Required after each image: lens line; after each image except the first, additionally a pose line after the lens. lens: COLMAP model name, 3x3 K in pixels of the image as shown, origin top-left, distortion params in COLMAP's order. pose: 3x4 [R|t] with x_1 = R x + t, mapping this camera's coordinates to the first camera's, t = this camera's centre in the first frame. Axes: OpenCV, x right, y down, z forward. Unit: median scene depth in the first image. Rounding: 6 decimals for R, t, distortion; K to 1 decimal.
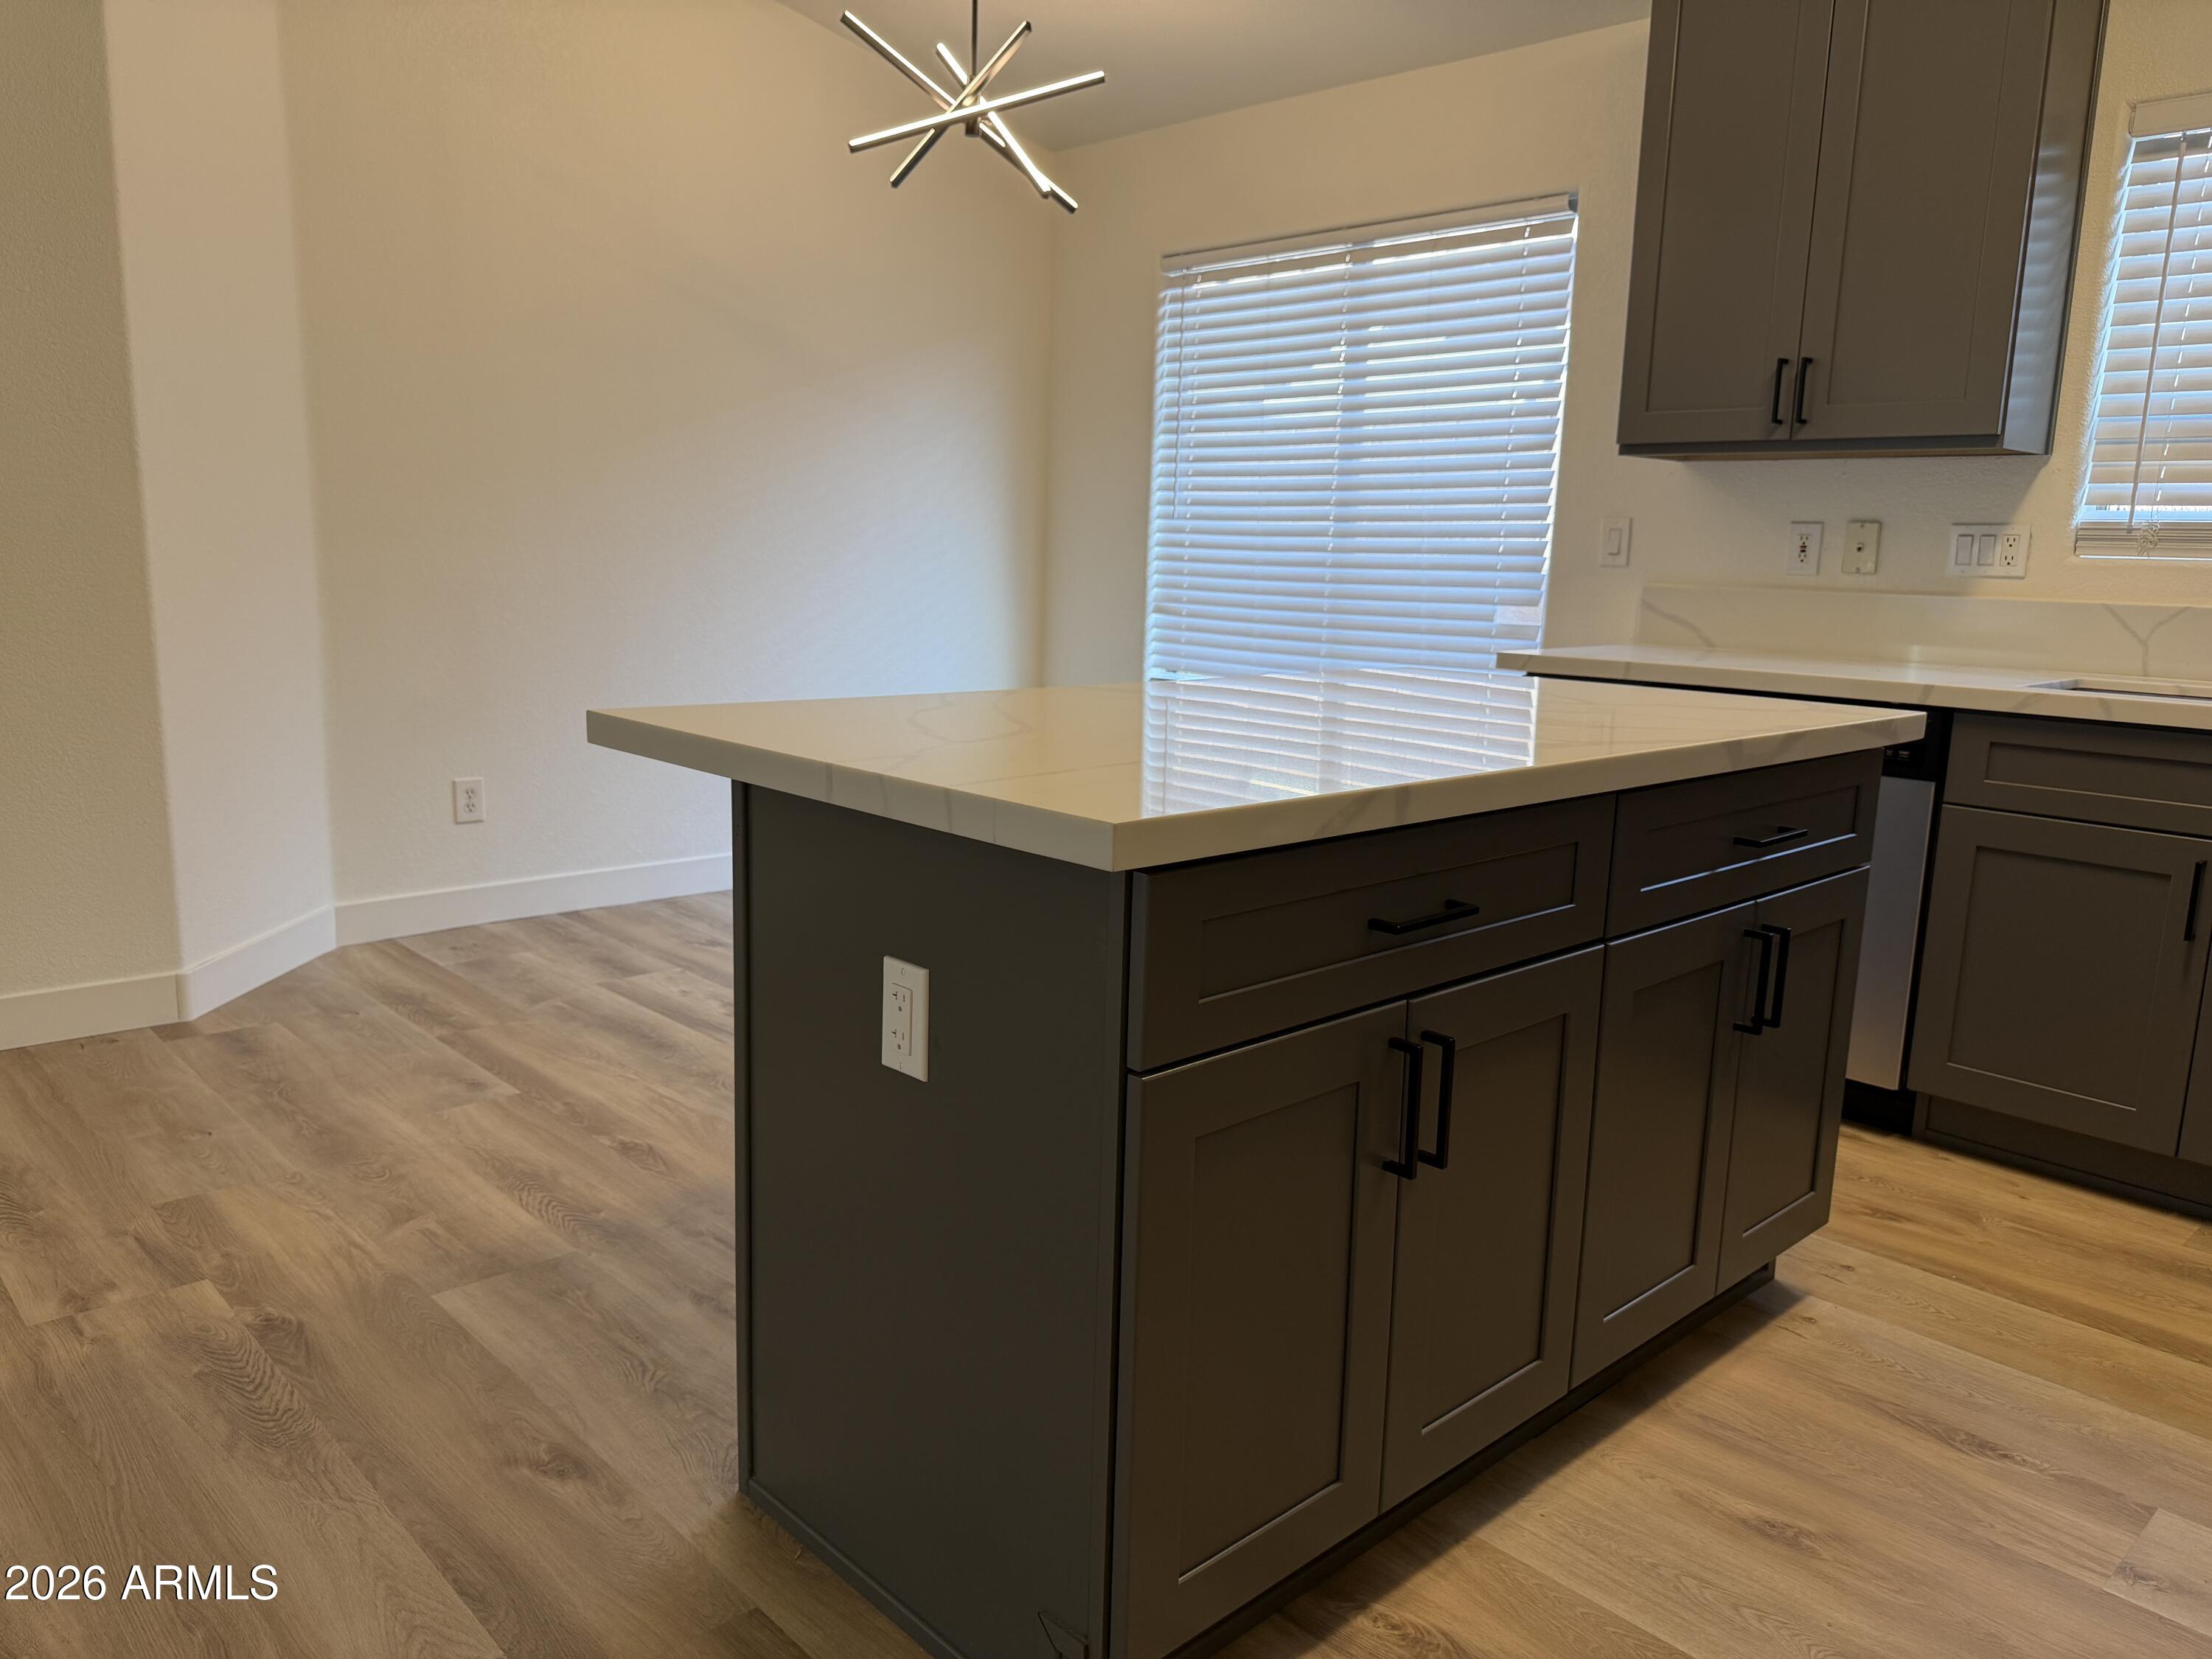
lens RADIAL K [[1550.5, 0, 1106.0], [0, 1550.5, 829.5], [0, 0, 1]] dist [-0.029709, -0.000029]
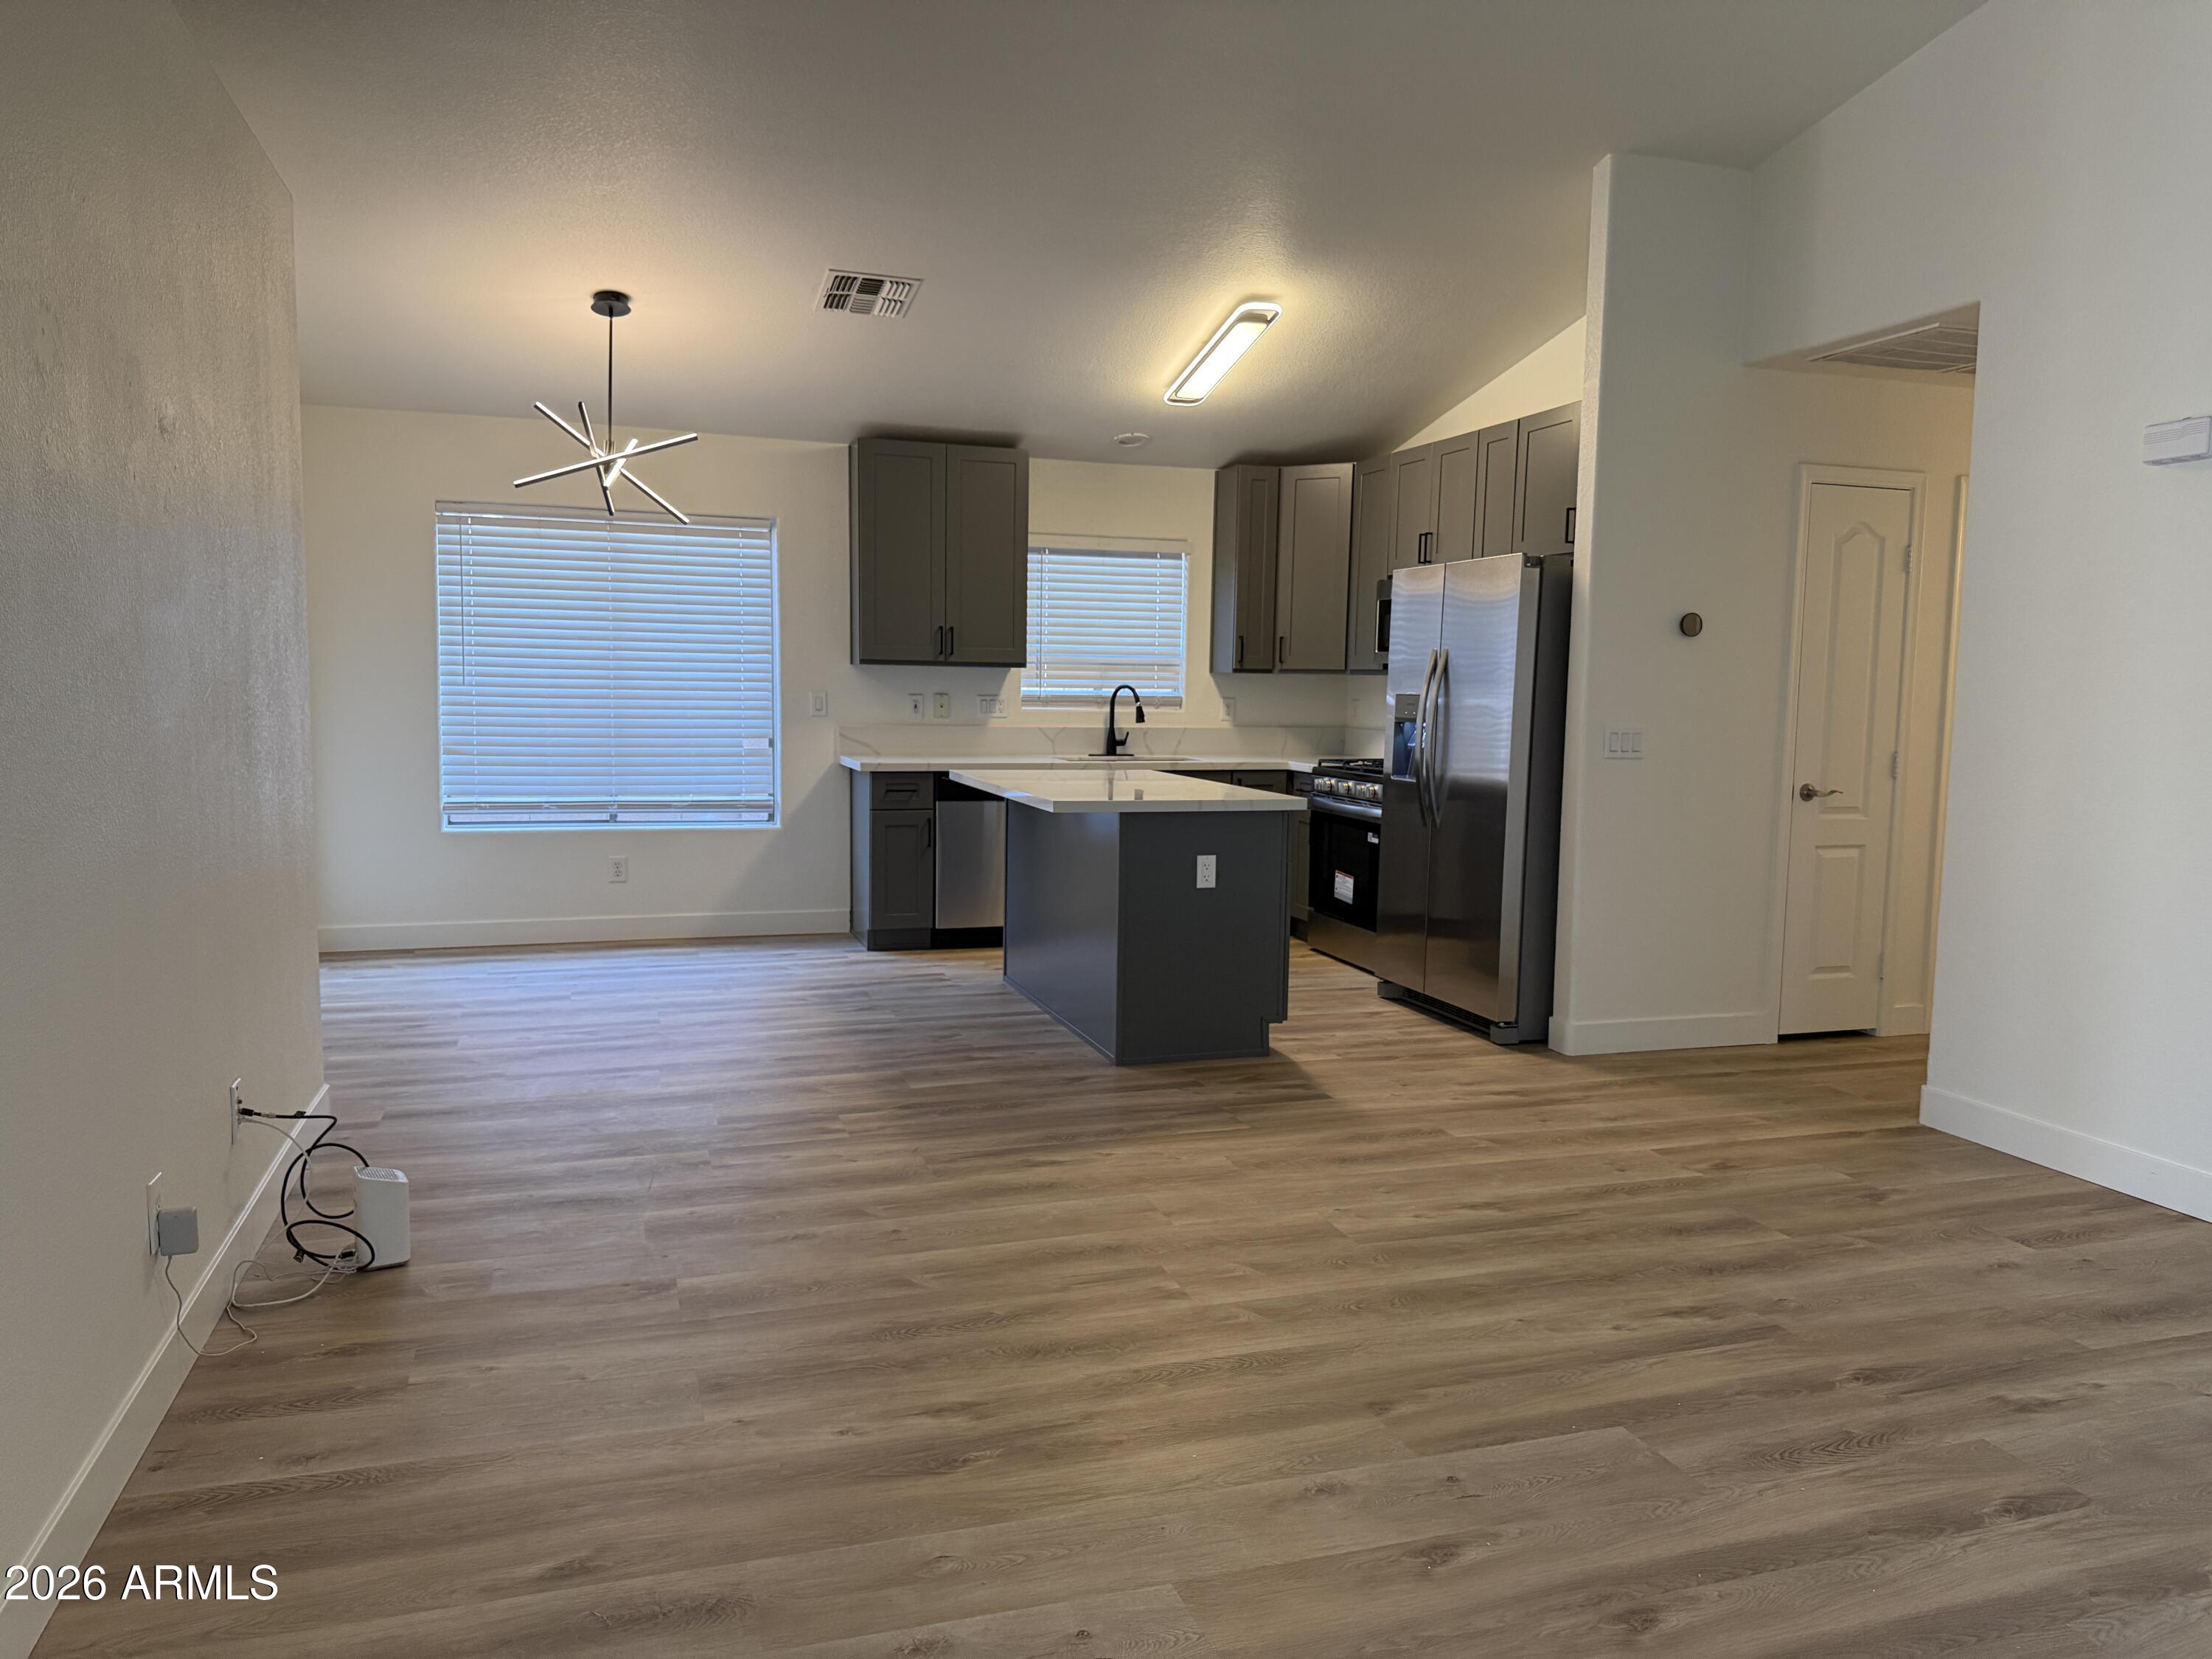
lens RADIAL K [[1550.5, 0, 1106.0], [0, 1550.5, 829.5], [0, 0, 1]] dist [-0.029709, -0.000029]
pose [[0.421255, -0.106622, 0.900653, -2.374887], [0.155340, 0.986873, 0.044173, -0.116176], [-0.893540, 0.121299, 0.432288, -0.245097]]
